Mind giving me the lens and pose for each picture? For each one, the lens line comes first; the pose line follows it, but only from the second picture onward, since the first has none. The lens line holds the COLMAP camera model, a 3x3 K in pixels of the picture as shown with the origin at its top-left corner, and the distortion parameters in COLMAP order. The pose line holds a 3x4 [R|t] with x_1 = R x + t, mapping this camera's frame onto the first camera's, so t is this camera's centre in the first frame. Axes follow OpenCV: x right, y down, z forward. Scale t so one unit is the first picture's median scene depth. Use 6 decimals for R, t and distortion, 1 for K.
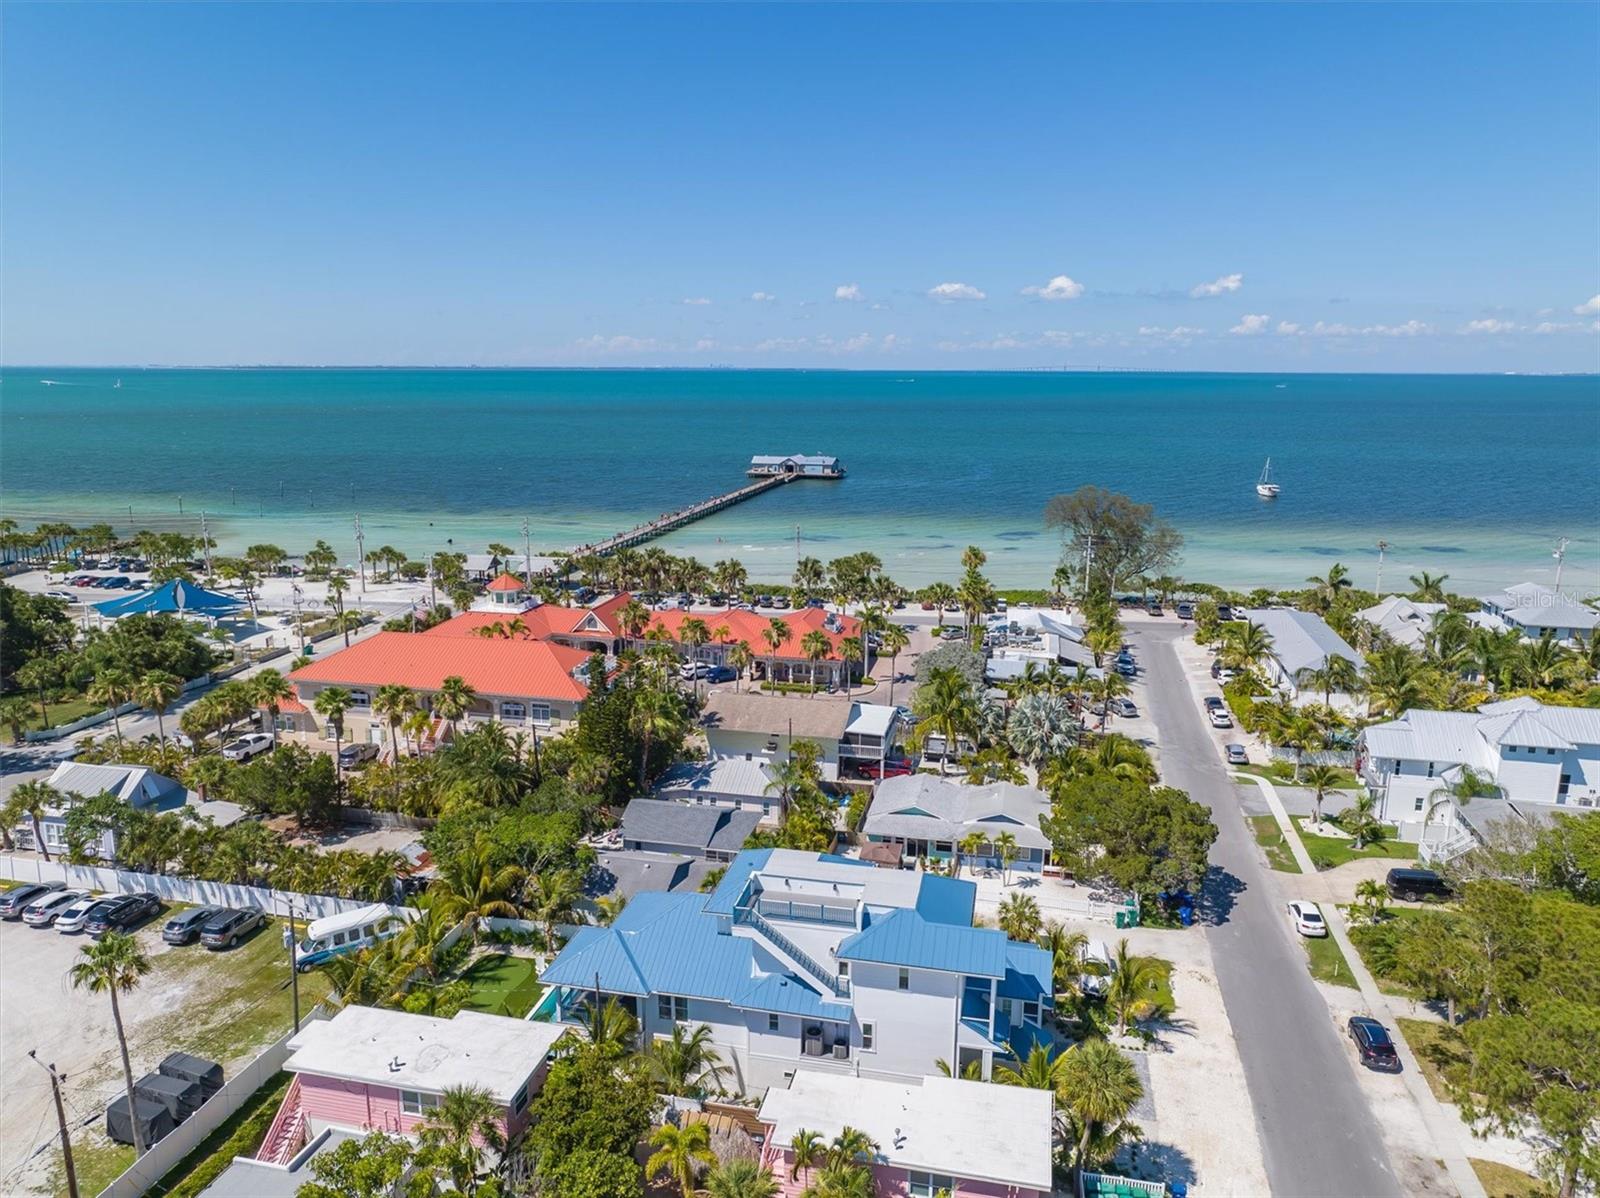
lens RADIAL K [[1092.4, 0, 797.5], [0, 1092.4, 602.0], [0, 0, 1]] dist [0.000298, 0.000677]
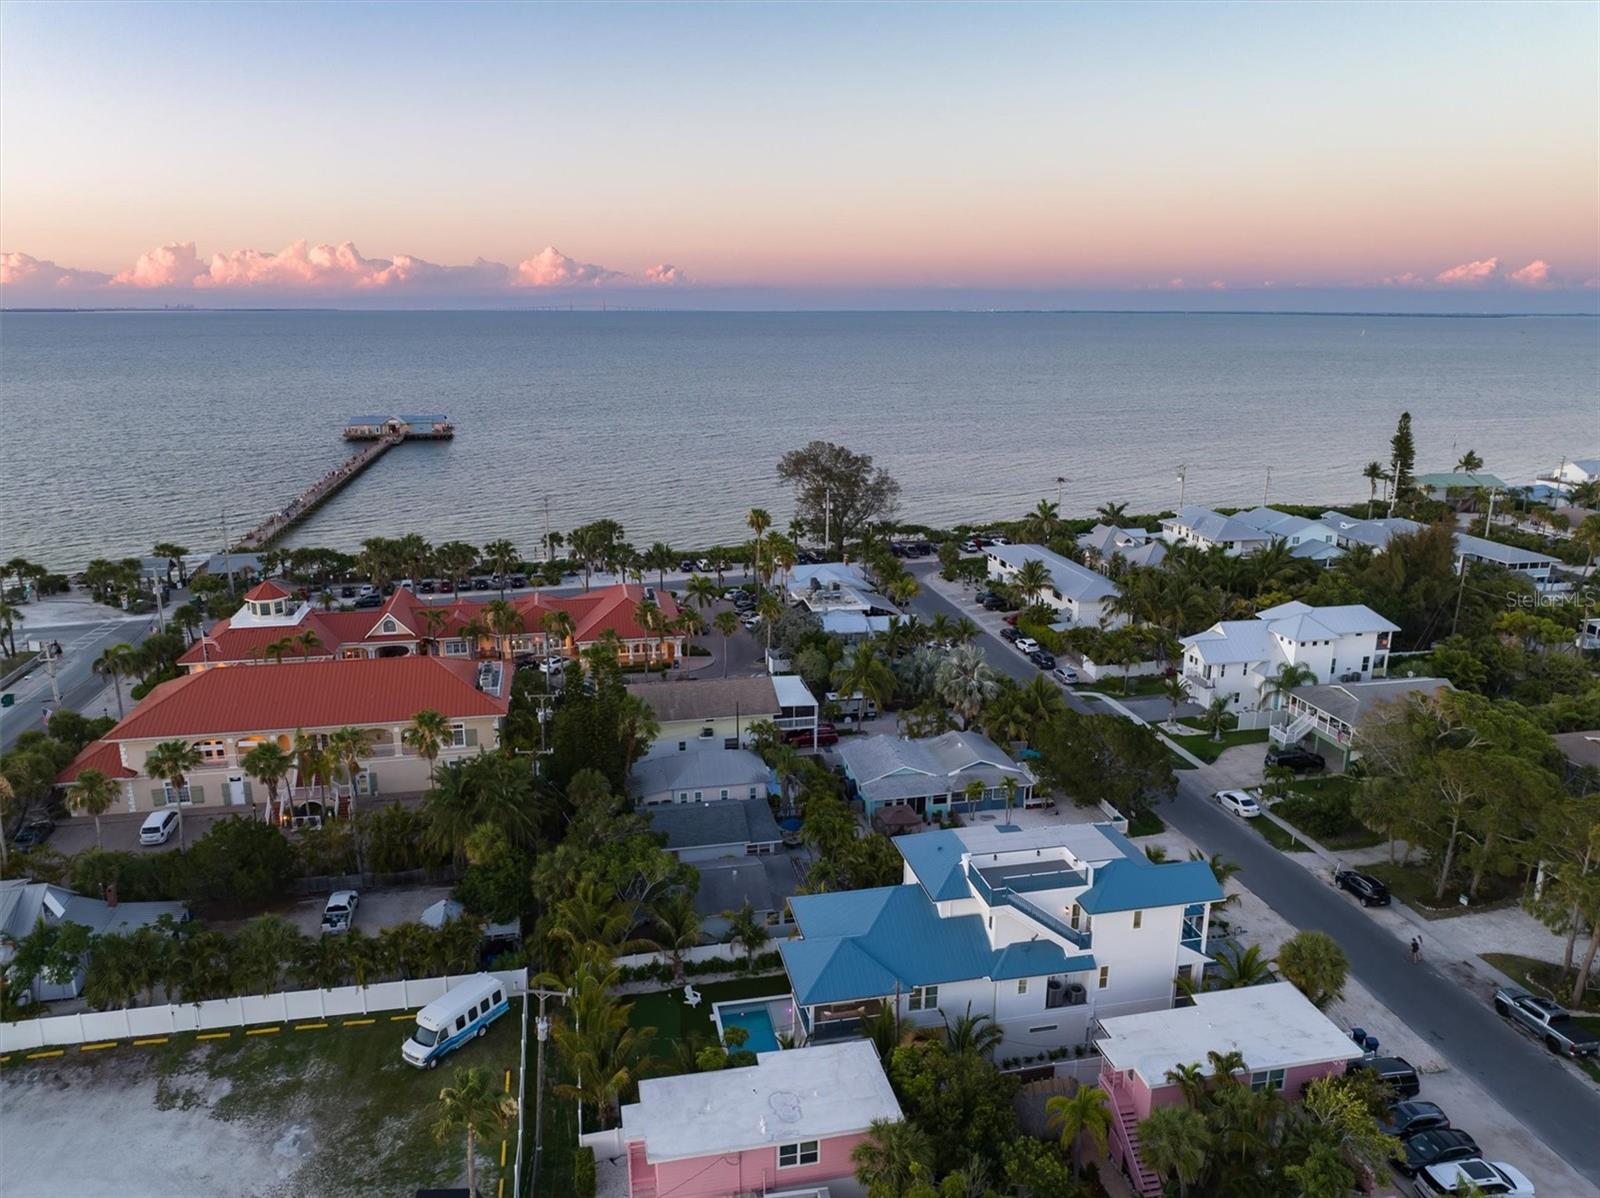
lens RADIAL K [[1114.5, 0, 798.5], [0, 1114.5, 603.8], [0, 0, 1]] dist [0.002836, -0.004148]
pose [[0.910778, -0.107278, 0.398717, -0.381027], [0.087972, 0.993903, 0.066466, -0.046670], [-0.403416, -0.025459, 0.914662, 0.067303]]
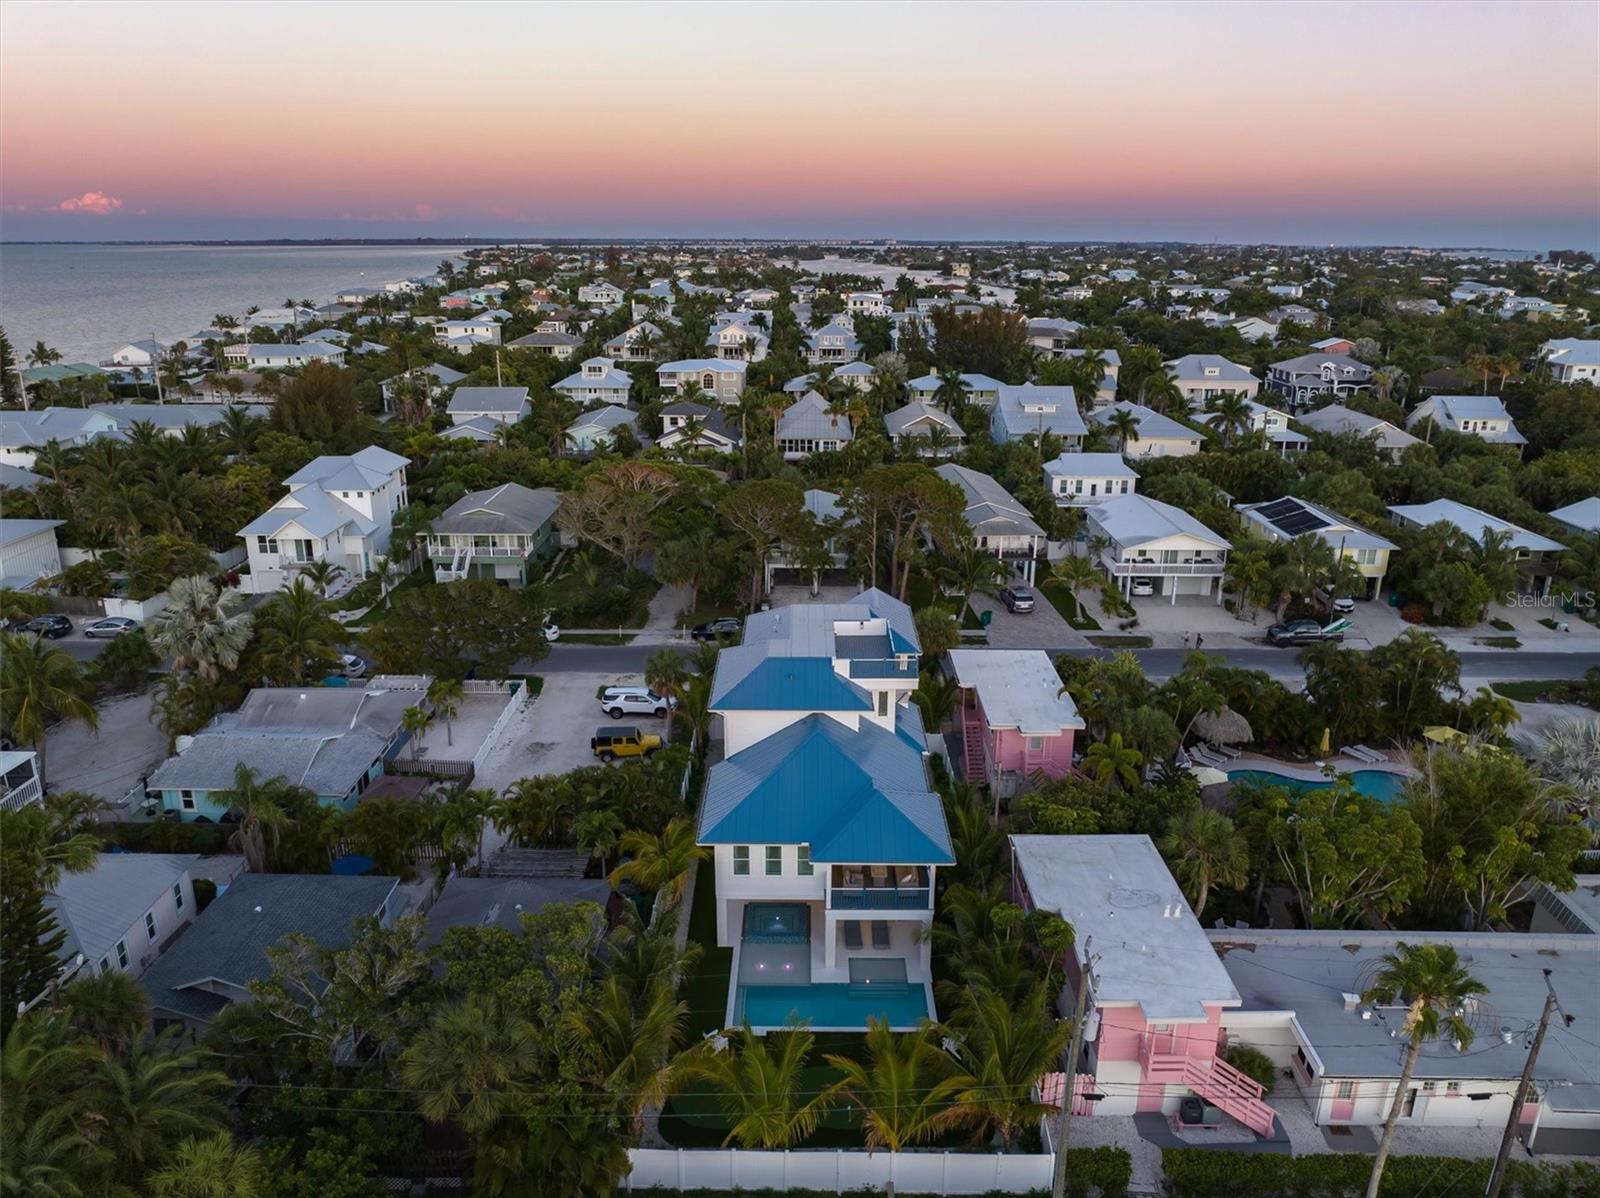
lens RADIAL K [[1121.0, 0, 800.0], [0, 1121.0, 599.0], [0, 0, 1]] dist [-0.033072, 0.001356]
pose [[-0.213045, -0.304640, 0.928335, -0.582298], [0.199745, 0.916501, 0.346596, -0.081660], [-0.956407, 0.259271, -0.134405, 0.763364]]
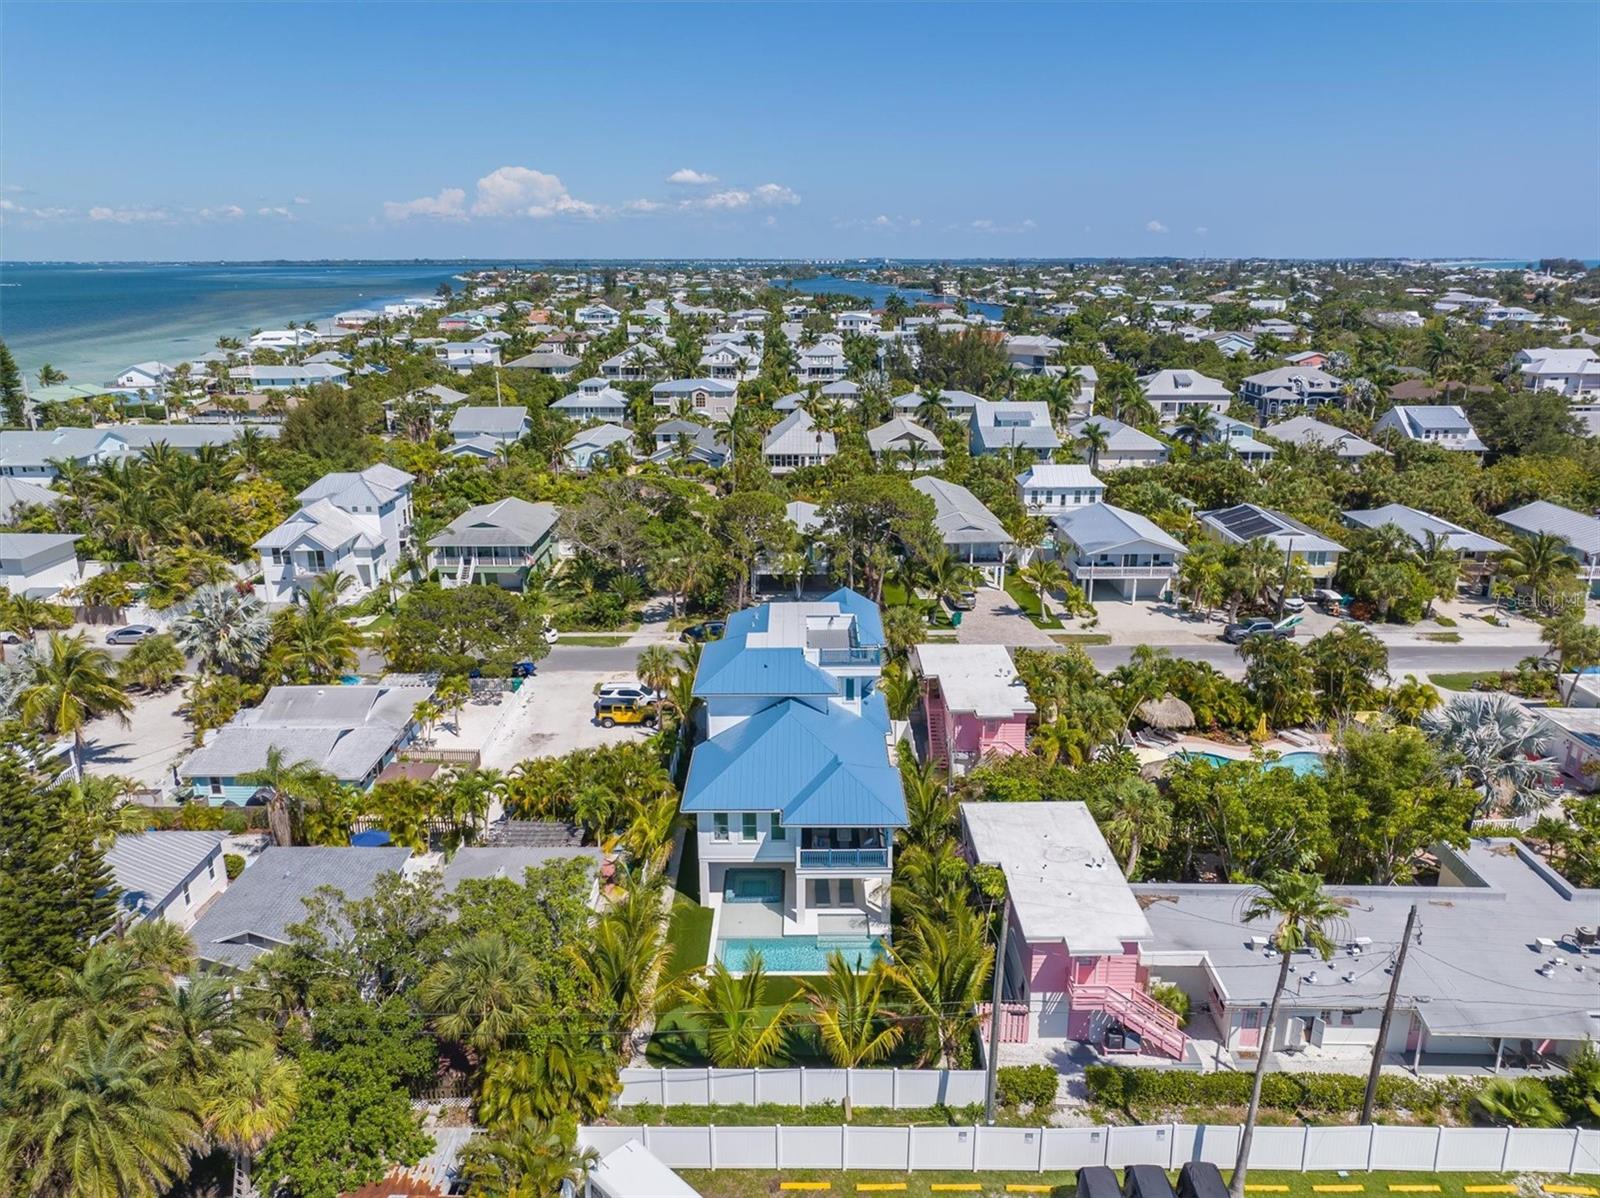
lens RADIAL K [[1114.5, 0, 798.5], [0, 1114.5, 603.8], [0, 0, 1]] dist [0.002836, -0.004148]
pose [[-0.215453, -0.293289, 0.931430, -0.656232], [0.207314, 0.918351, 0.337125, -0.091159], [-0.954254, 0.265732, -0.137058, 0.761066]]
